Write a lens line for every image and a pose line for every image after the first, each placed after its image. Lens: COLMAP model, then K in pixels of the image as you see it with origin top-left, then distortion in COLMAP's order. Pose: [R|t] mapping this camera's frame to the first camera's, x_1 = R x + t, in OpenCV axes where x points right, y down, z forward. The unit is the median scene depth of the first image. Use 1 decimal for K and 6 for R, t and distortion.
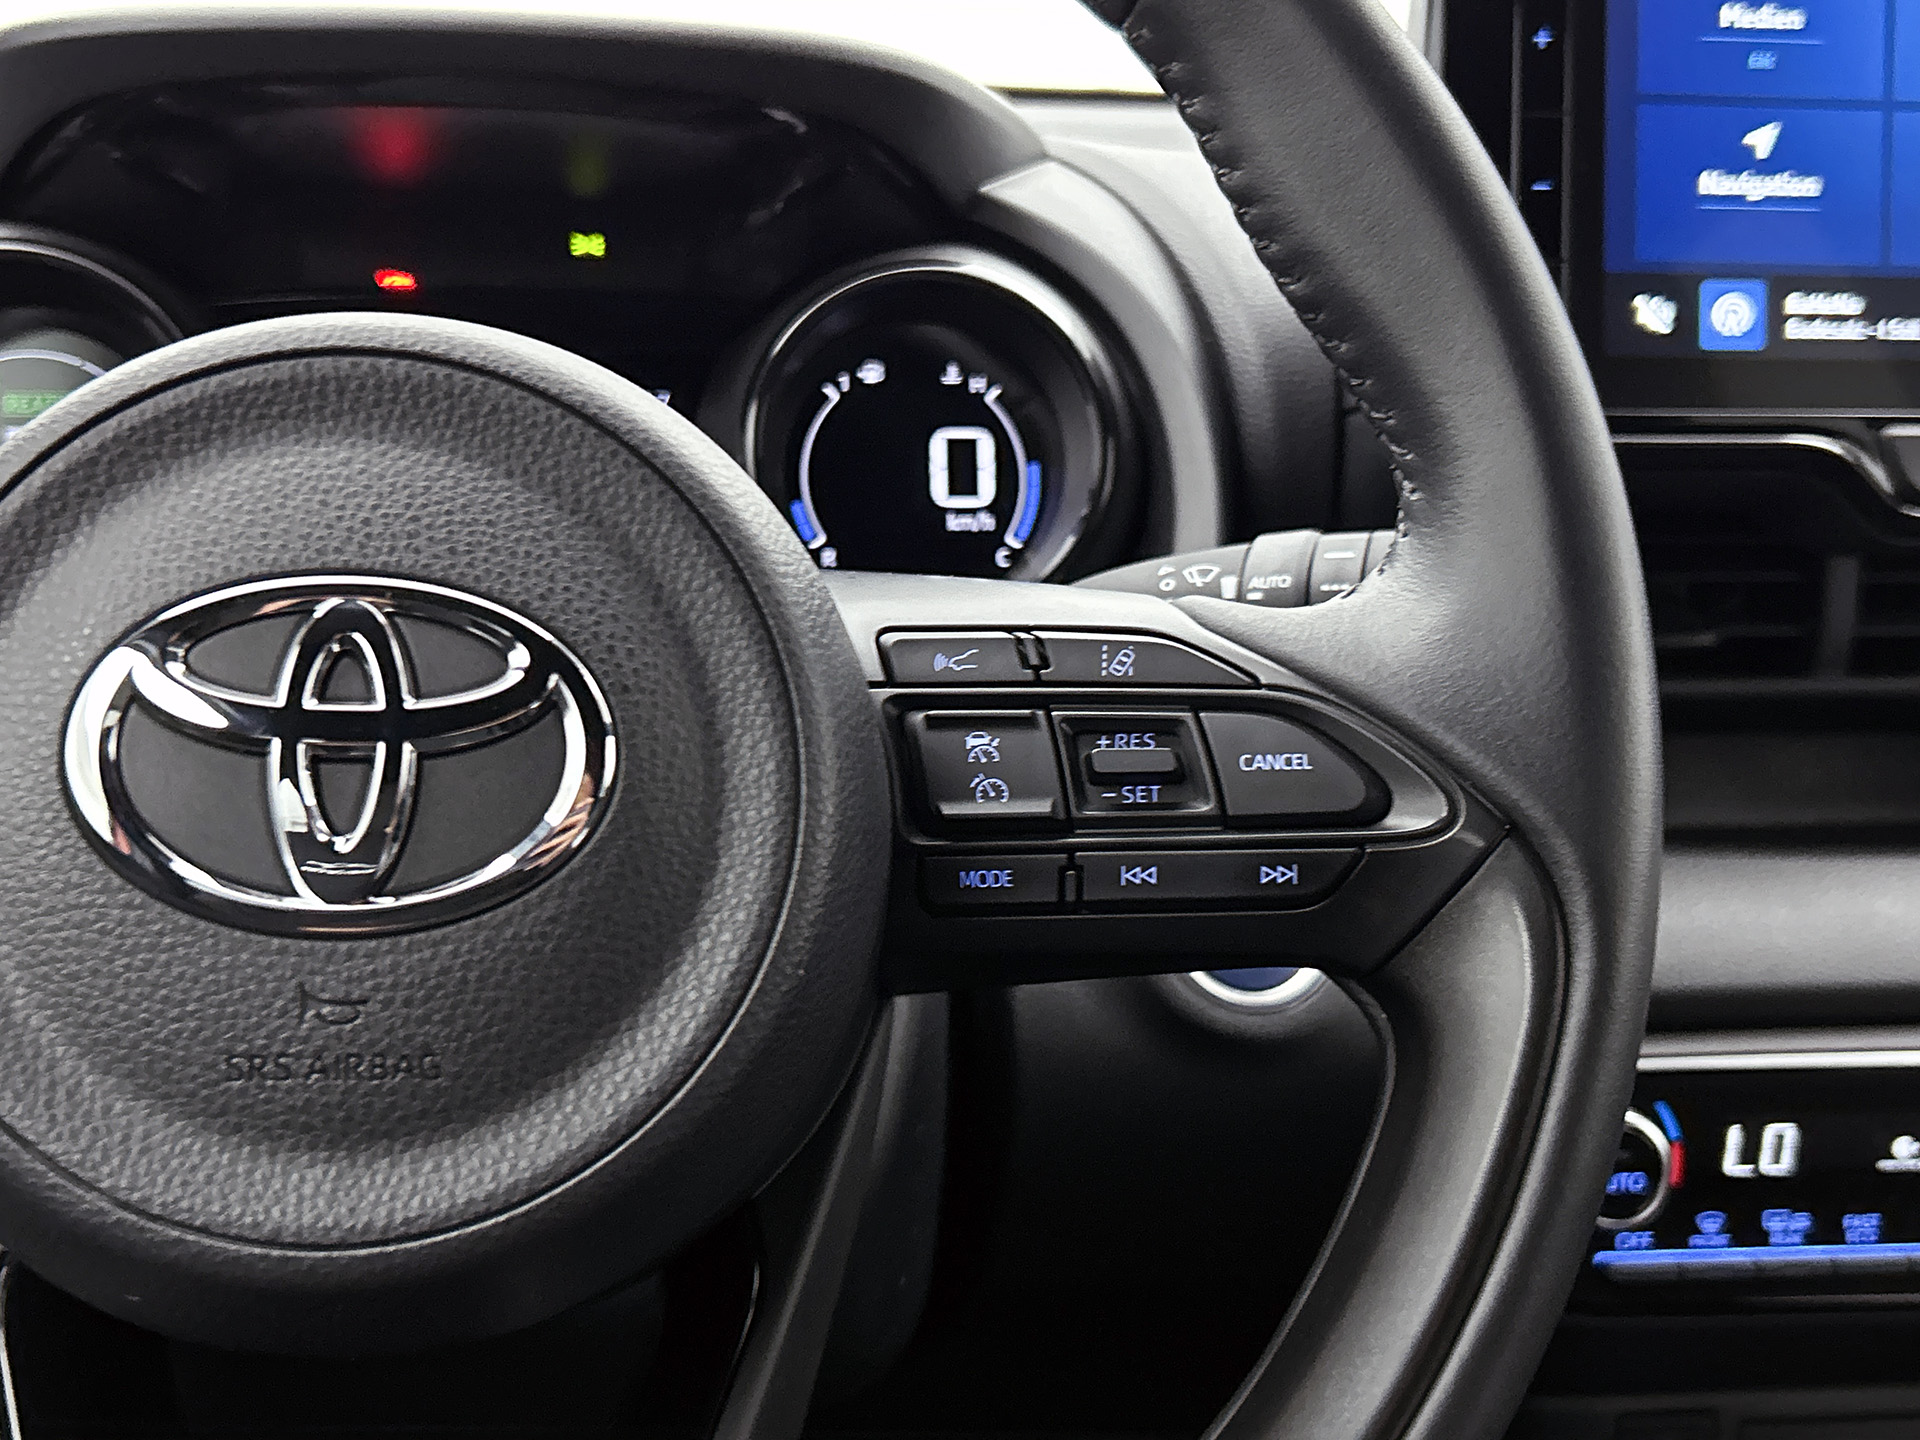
lens RADIAL K [[2232.2, 0, 960.0], [0, 2232.2, 720.0], [0, 0, 1]] dist [0.002721, -0.052012]
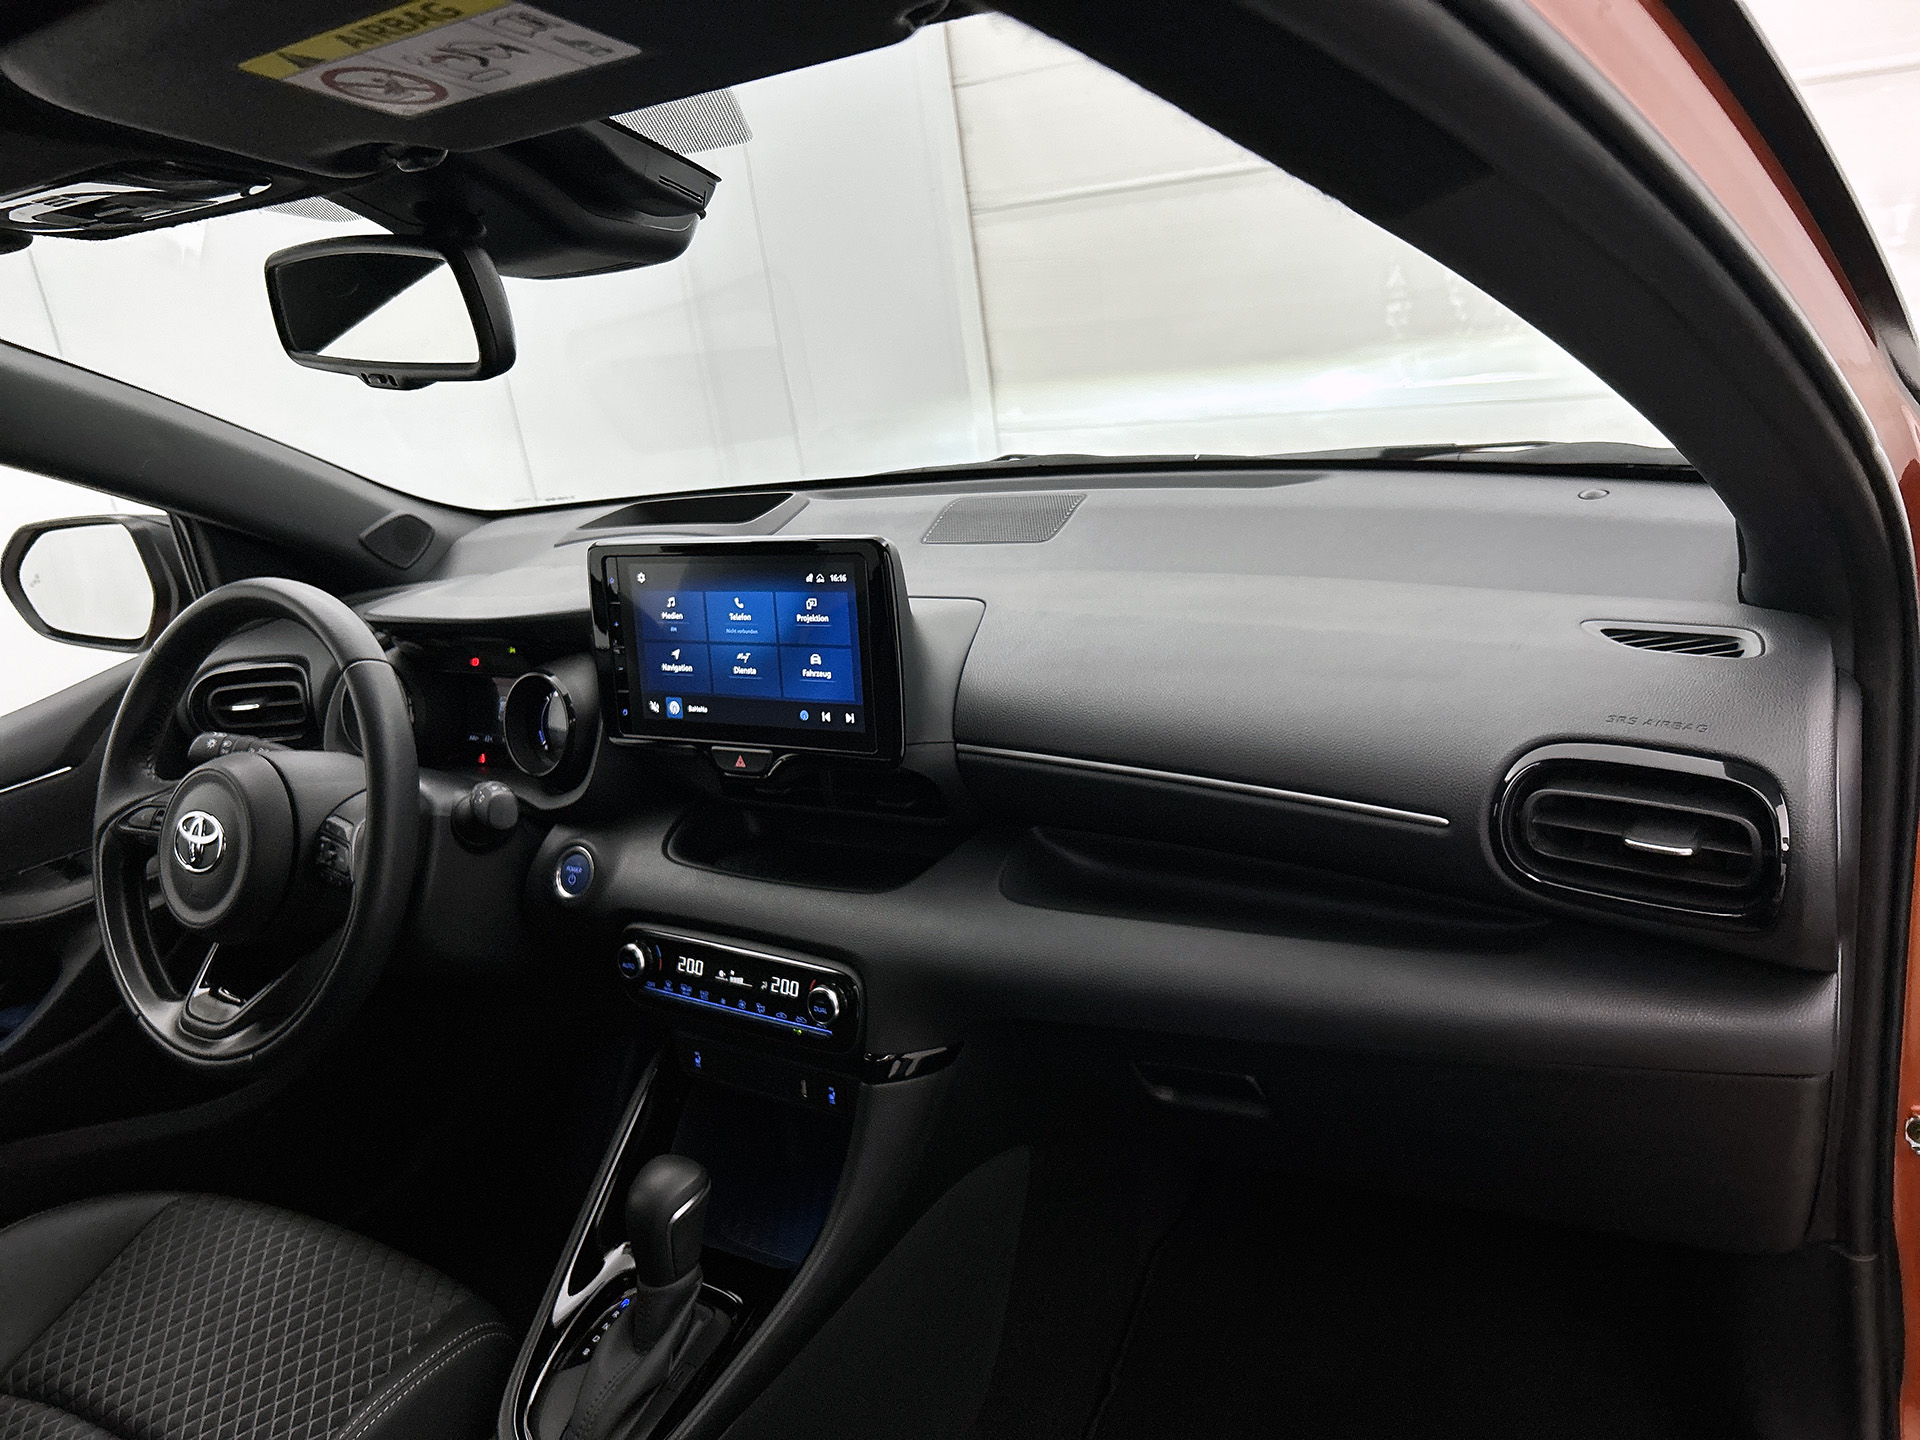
lens RADIAL K [[1468.3, 0, 986.8], [0, 1468.3, 704.7], [0, 0, 1]] dist [0.065004, 0.000904]
pose [[0.758974, 0.082569, -0.645865, 2.045232], [0.000027, 0.991923, 0.126842, -0.453534], [0.651121, -0.096287, 0.752841, -0.287810]]
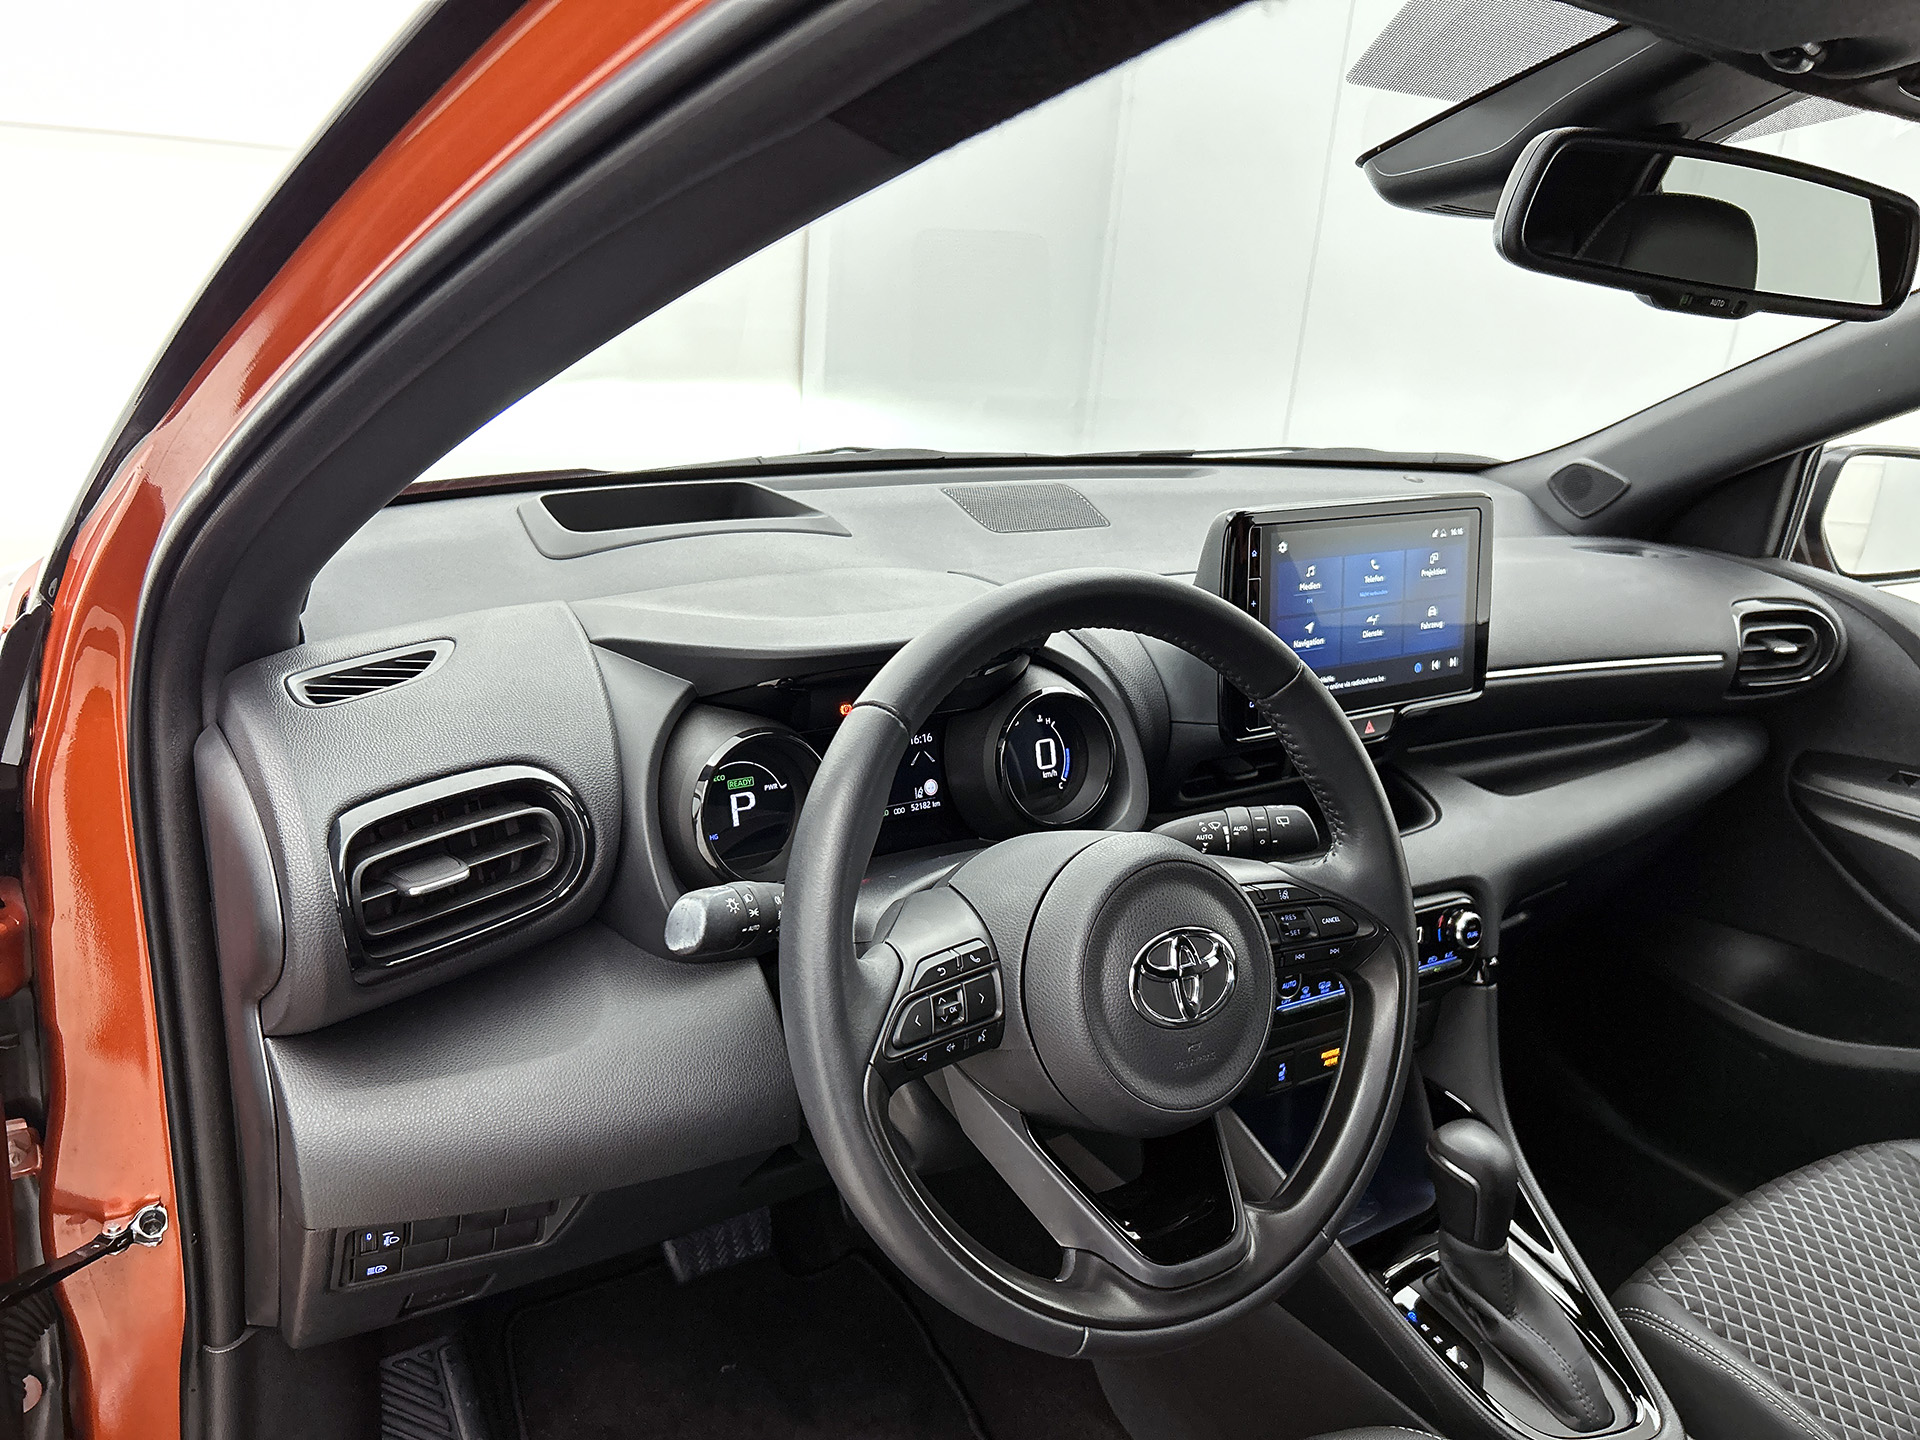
lens RADIAL K [[1456.3, 0, 960.0], [0, 1456.3, 720.0], [0, 0, 1]] dist [0.033760, 0.001502]
pose [[0.906066, -0.093531, 0.412670, -0.858990], [0.047793, 0.991645, 0.119819, -0.391784], [-0.420429, -0.088842, 0.902966, -0.547493]]
